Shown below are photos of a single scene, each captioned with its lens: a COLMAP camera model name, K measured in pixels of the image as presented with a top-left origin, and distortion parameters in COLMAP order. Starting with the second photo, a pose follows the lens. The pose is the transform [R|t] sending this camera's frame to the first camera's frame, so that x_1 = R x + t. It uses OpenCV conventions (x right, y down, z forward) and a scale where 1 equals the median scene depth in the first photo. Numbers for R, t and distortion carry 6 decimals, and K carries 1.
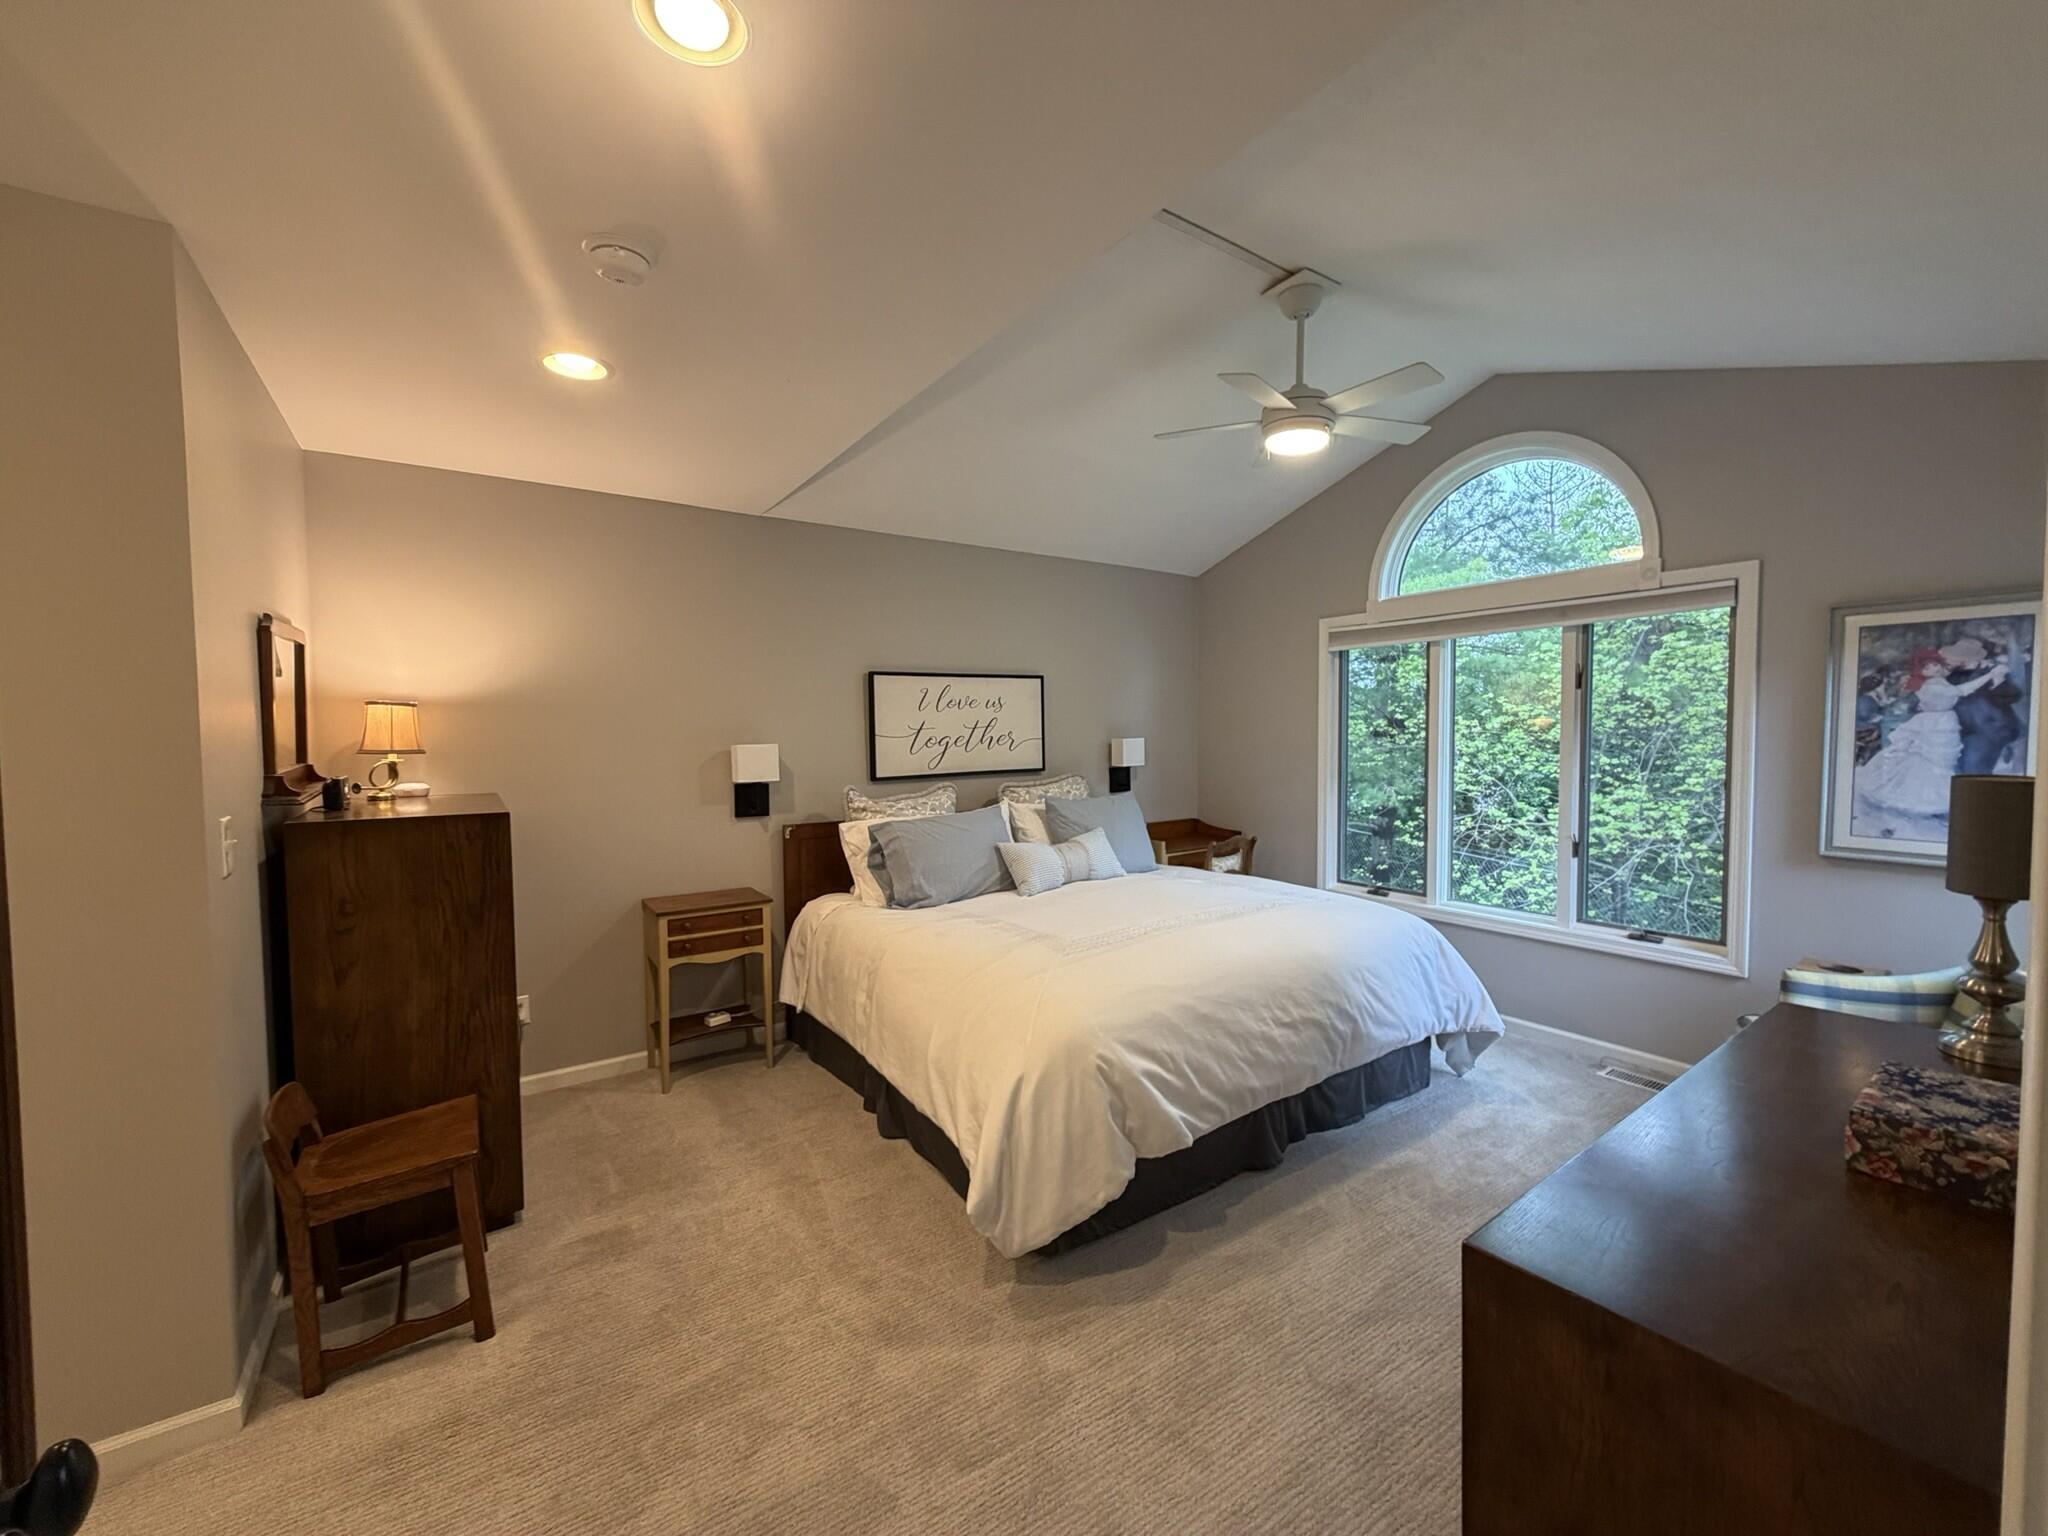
lens RADIAL K [[816.1, 0, 1029.9], [0, 816.1, 768.9], [0, 0, 1]] dist [-0.001662, 0.000490]
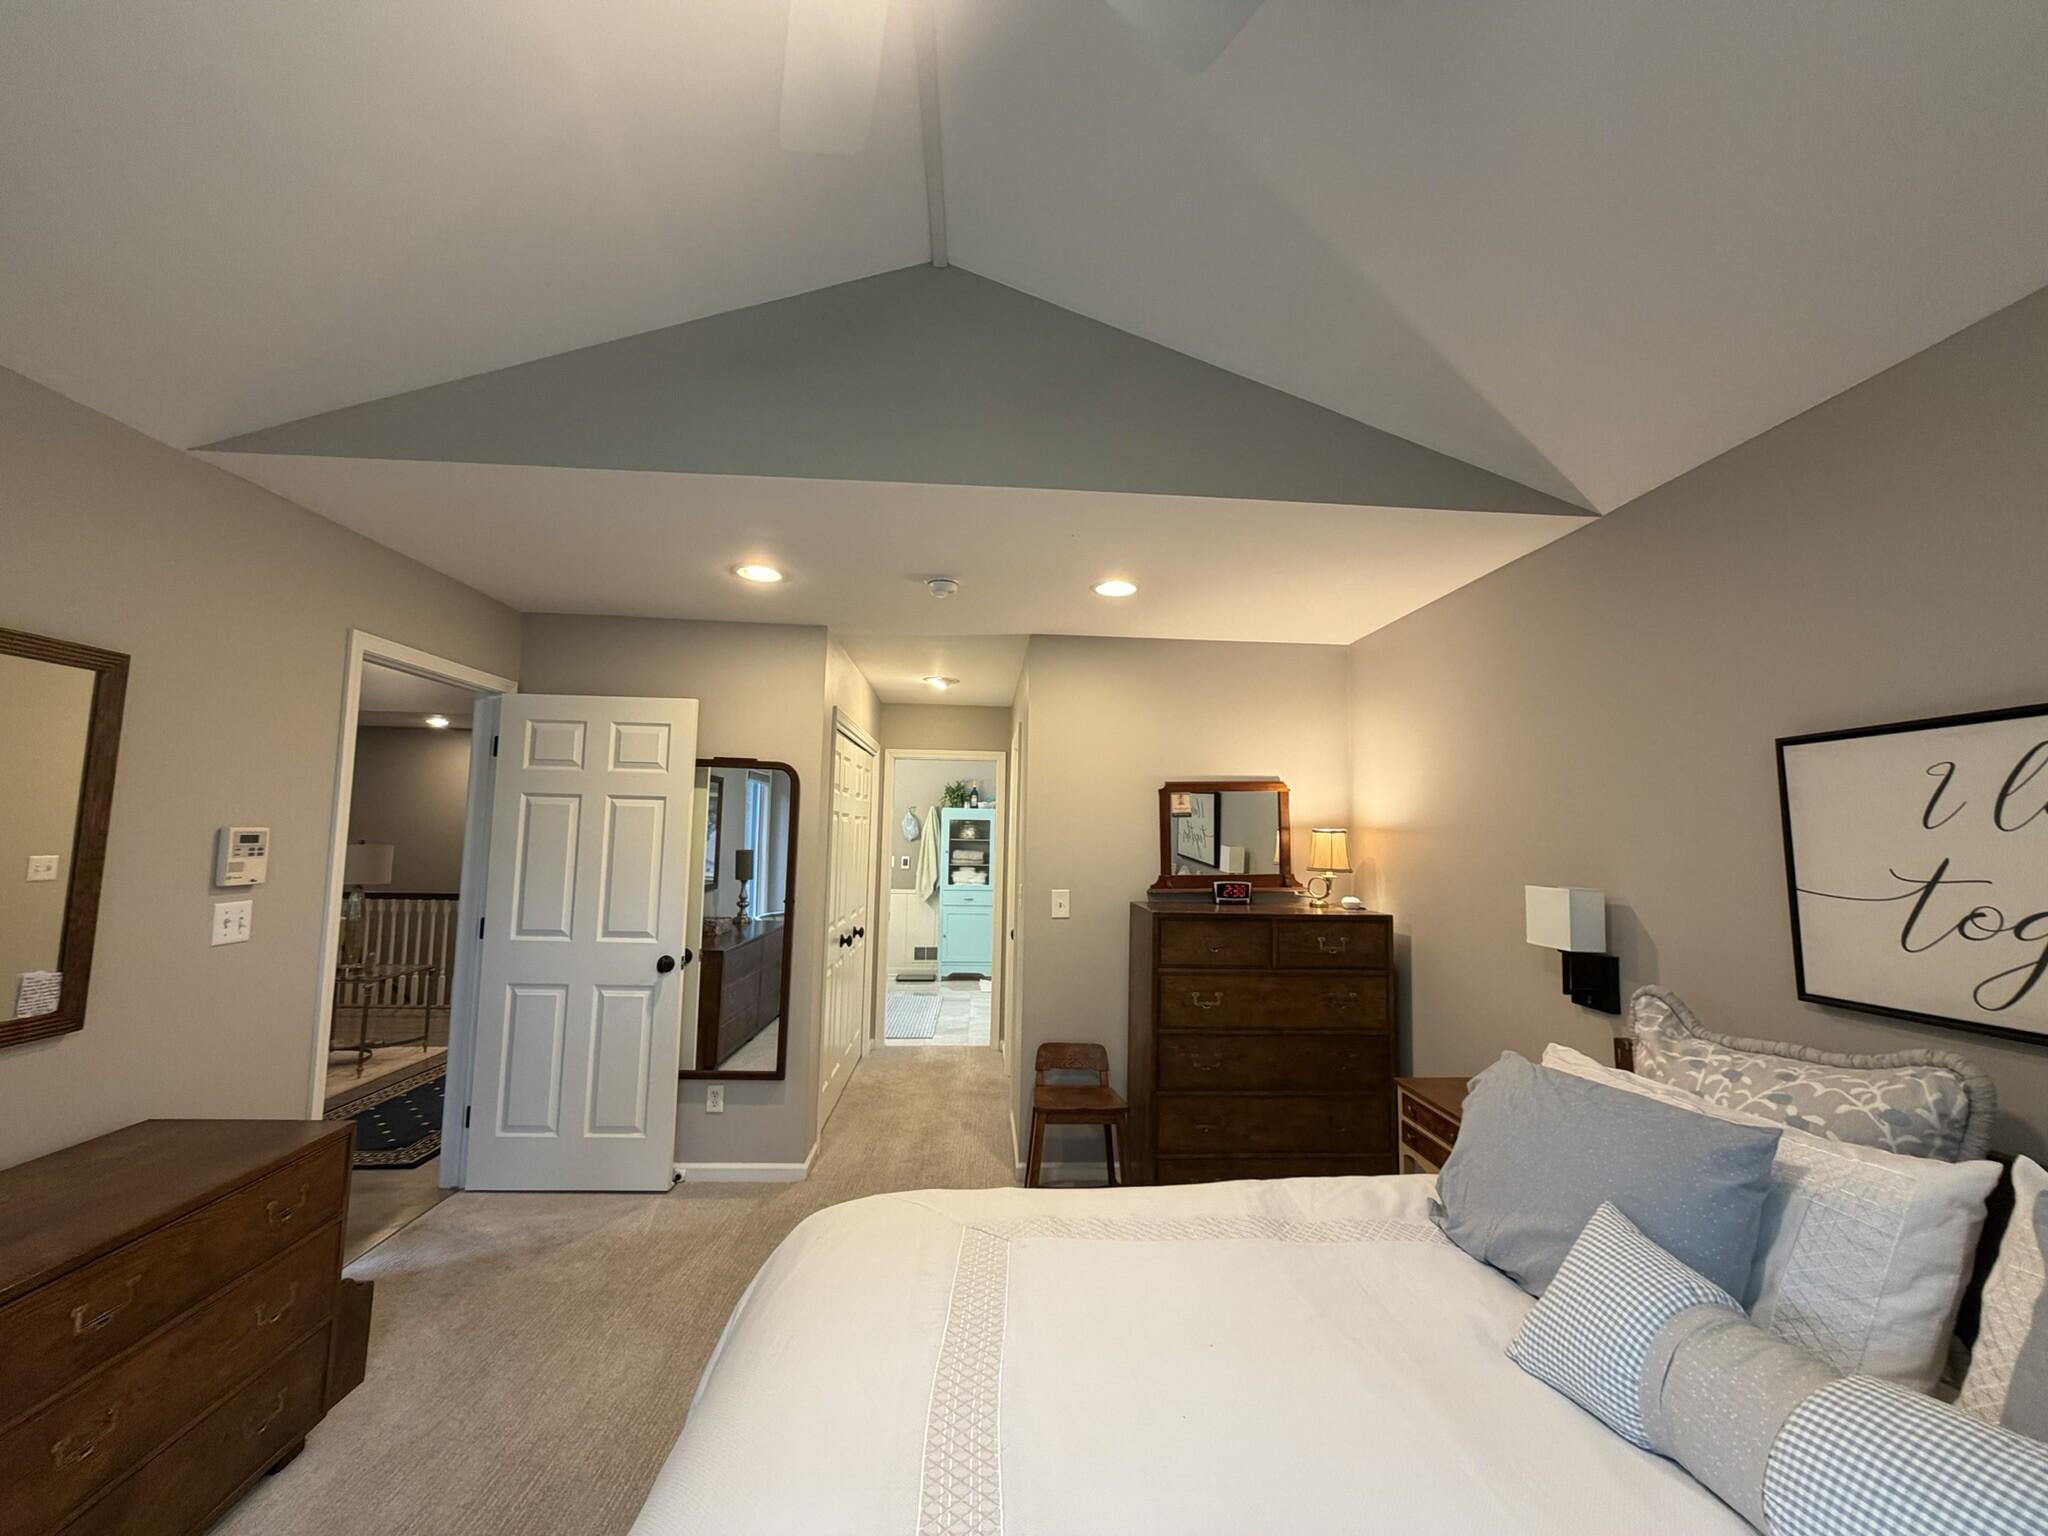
lens RADIAL K [[816.1, 0, 1029.9], [0, 816.1, 768.9], [0, 0, 1]] dist [-0.001662, 0.000490]
pose [[-0.526319, -0.073103, -0.847139, 0.375436], [-0.054627, 0.997146, -0.052109, -0.059510], [0.848531, 0.018851, -0.528811, 0.887277]]
